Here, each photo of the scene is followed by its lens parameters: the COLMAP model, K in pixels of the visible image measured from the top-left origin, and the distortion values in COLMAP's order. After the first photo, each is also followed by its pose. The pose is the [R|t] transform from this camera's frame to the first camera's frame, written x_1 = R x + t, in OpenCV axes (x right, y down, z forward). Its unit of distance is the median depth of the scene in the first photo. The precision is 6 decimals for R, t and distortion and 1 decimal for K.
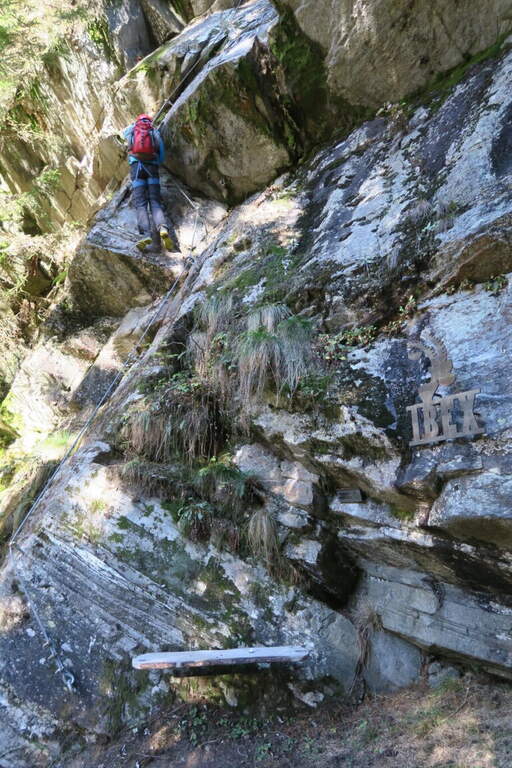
lens RADIAL K [[521.5, 0, 256.0], [0, 521.5, 384.0], [0, 0, 1]] dist [-0.031677, 0.010743]
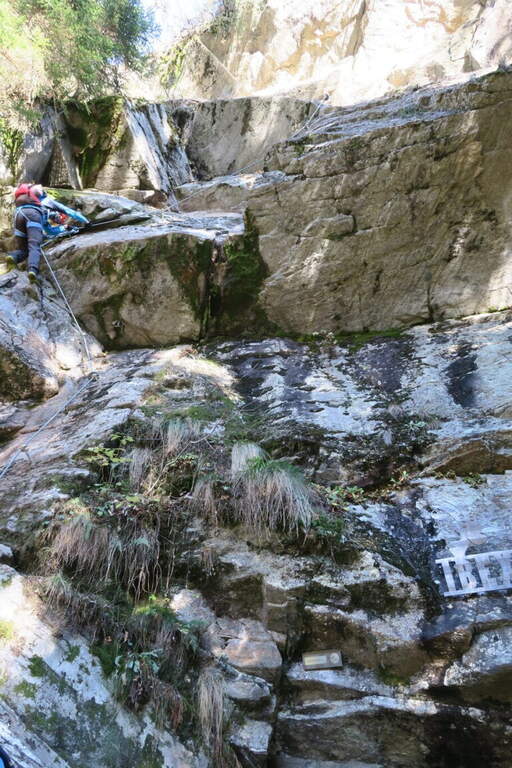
lens RADIAL K [[521.5, 0, 256.0], [0, 521.5, 384.0], [0, 0, 1]] dist [-0.031677, 0.010743]
pose [[0.757604, 0.414654, 0.504081, -0.546414], [-0.158121, 0.865874, -0.474616, 0.234626], [-0.633272, 0.279866, 0.721555, 0.271627]]
